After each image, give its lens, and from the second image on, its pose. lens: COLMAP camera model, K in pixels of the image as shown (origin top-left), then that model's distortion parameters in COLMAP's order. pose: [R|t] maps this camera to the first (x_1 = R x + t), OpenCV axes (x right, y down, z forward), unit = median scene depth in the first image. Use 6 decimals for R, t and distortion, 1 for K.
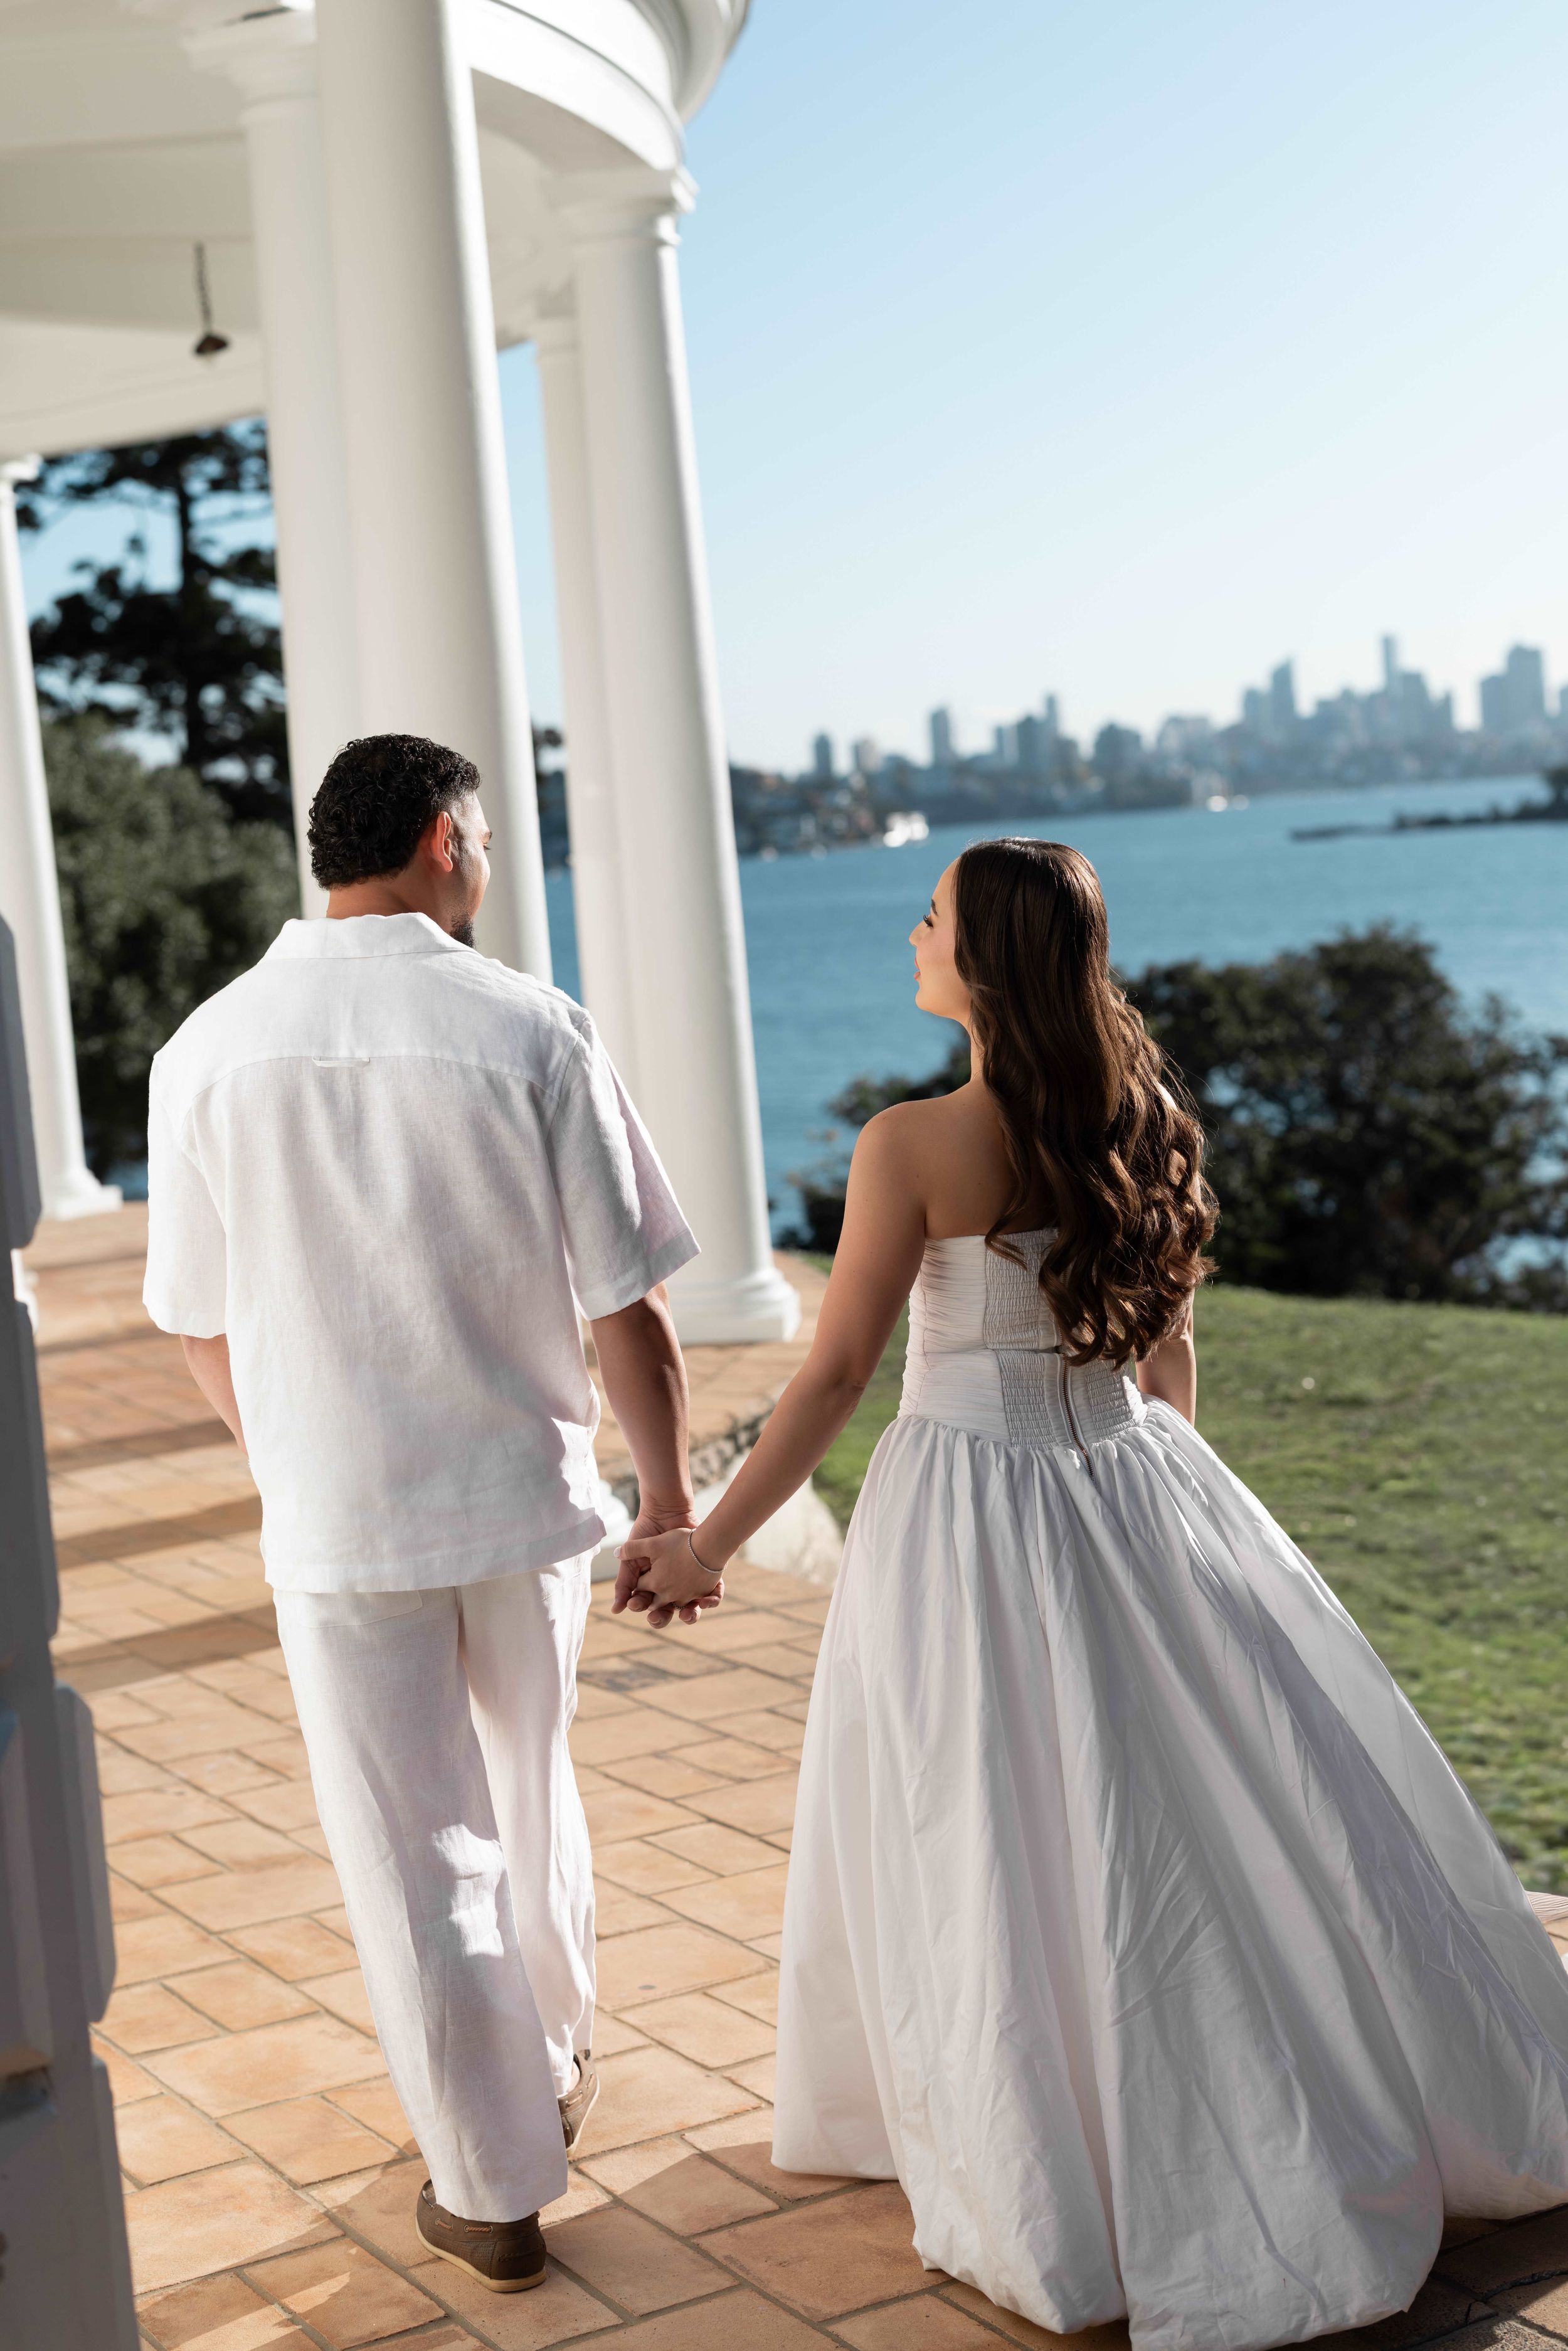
lens RADIAL K [[3390.0, 0, 807.8], [0, 3390.0, 1172.6], [0, 0, 1]] dist [0.004240, -0.018555]
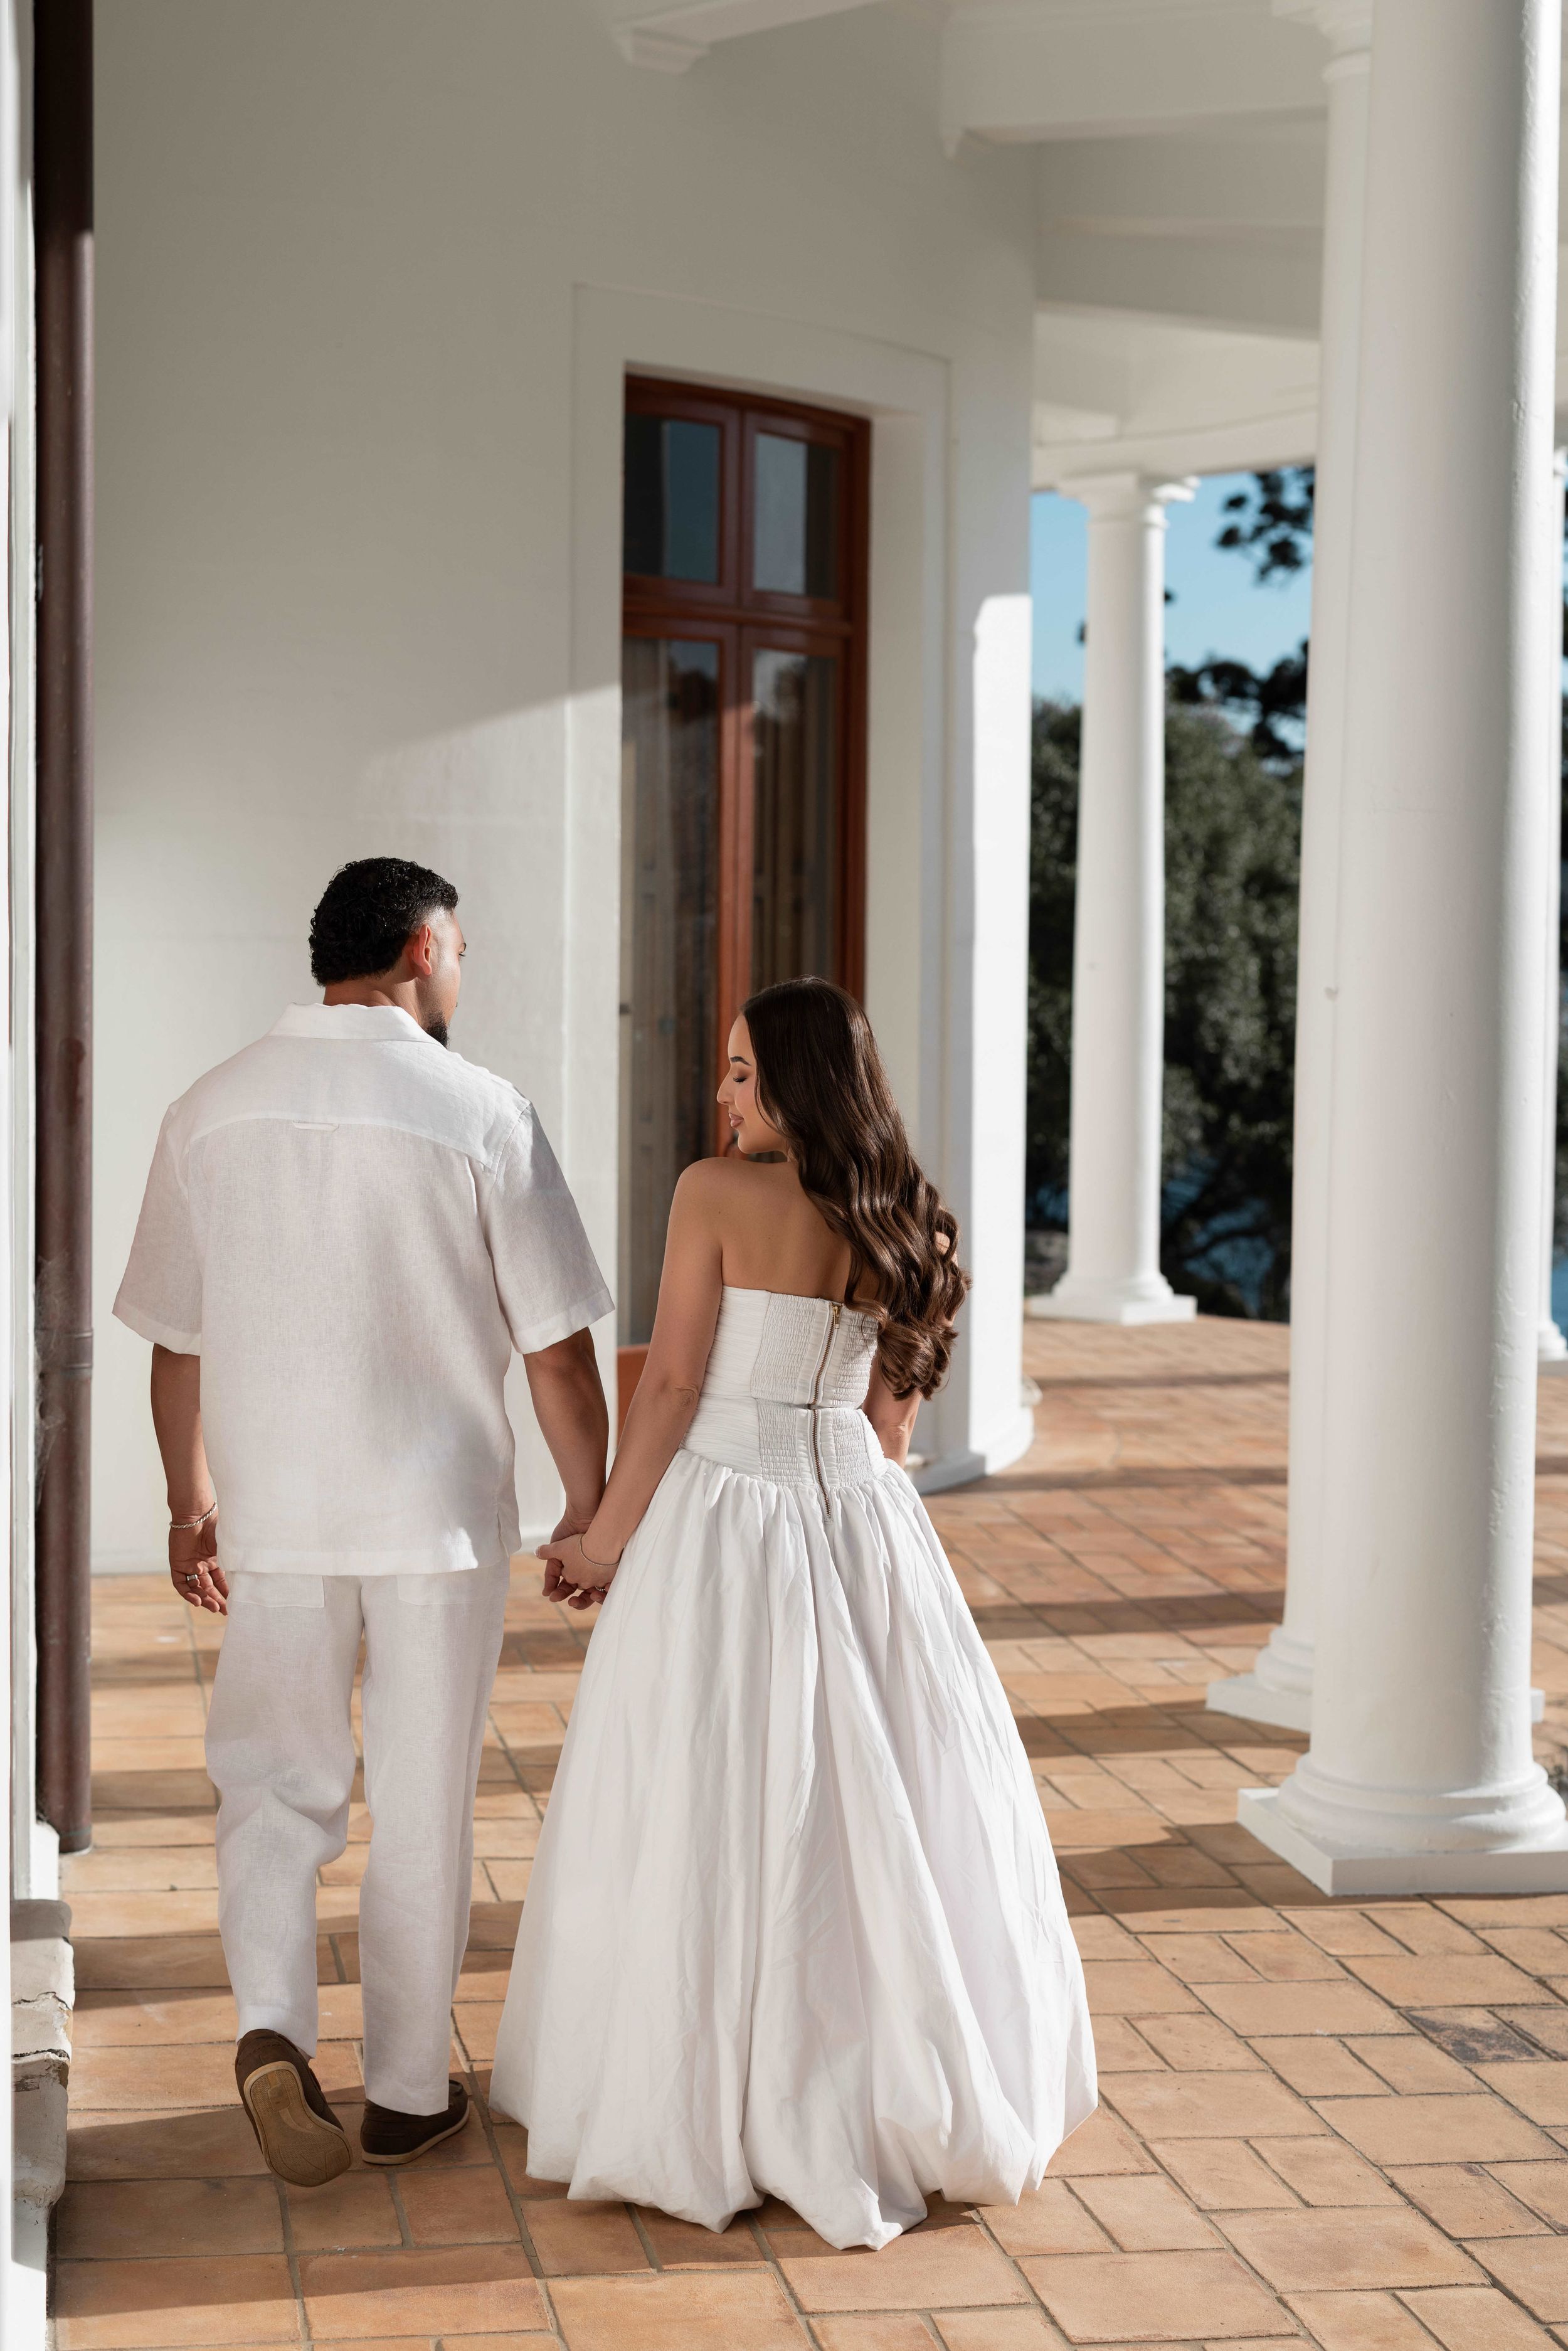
lens RADIAL K [[3671.0, 0, 784.0], [0, 3671.0, 1175.5], [0, 0, 1]] dist [0.001300, 0.010352]
pose [[0.931755, 0.108373, -0.346536, 0.072530], [-0.117331, 0.993081, -0.004910, -0.027434], [0.343606, 0.045234, 0.938024, 0.156896]]
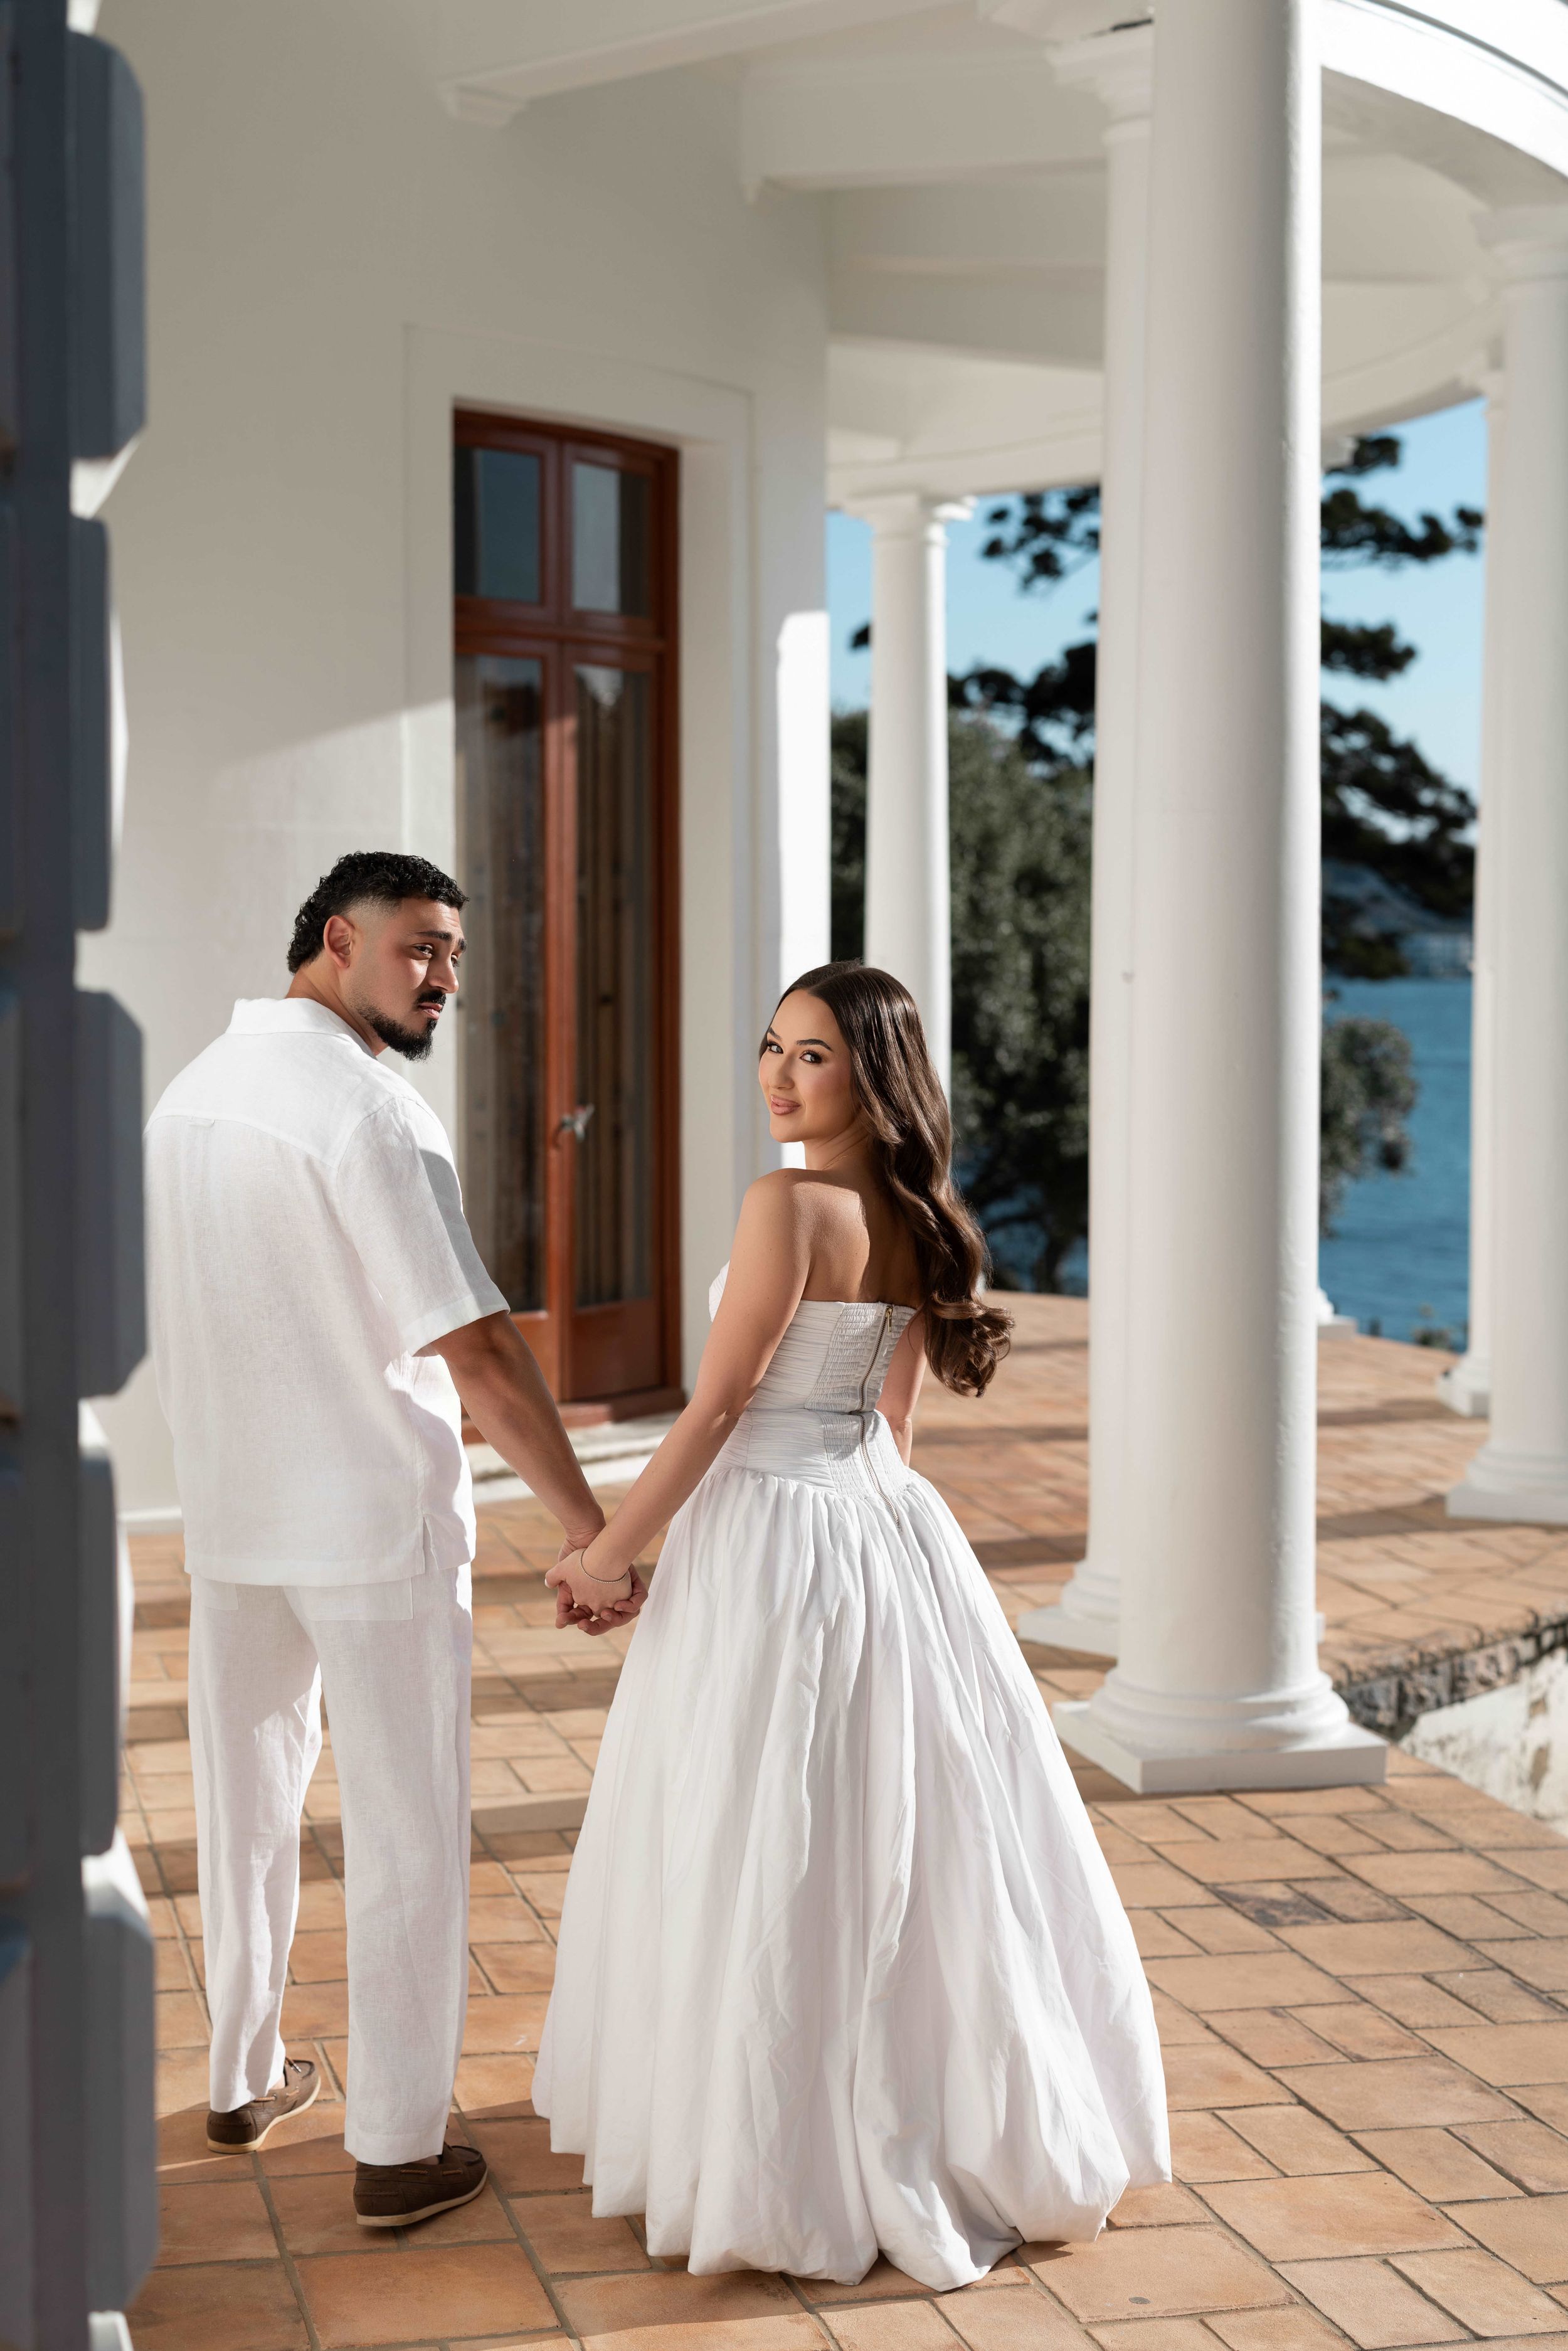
lens RADIAL K [[3596.3, 0, 808.2], [0, 3596.3, 1171.2], [0, 0, 1]] dist [0.013051, -0.048348]
pose [[0.954745, 0.094480, -0.282020, 0.078910], [-0.102143, 0.994691, -0.012558, -0.017206], [0.279336, 0.040796, 0.959326, 0.075686]]
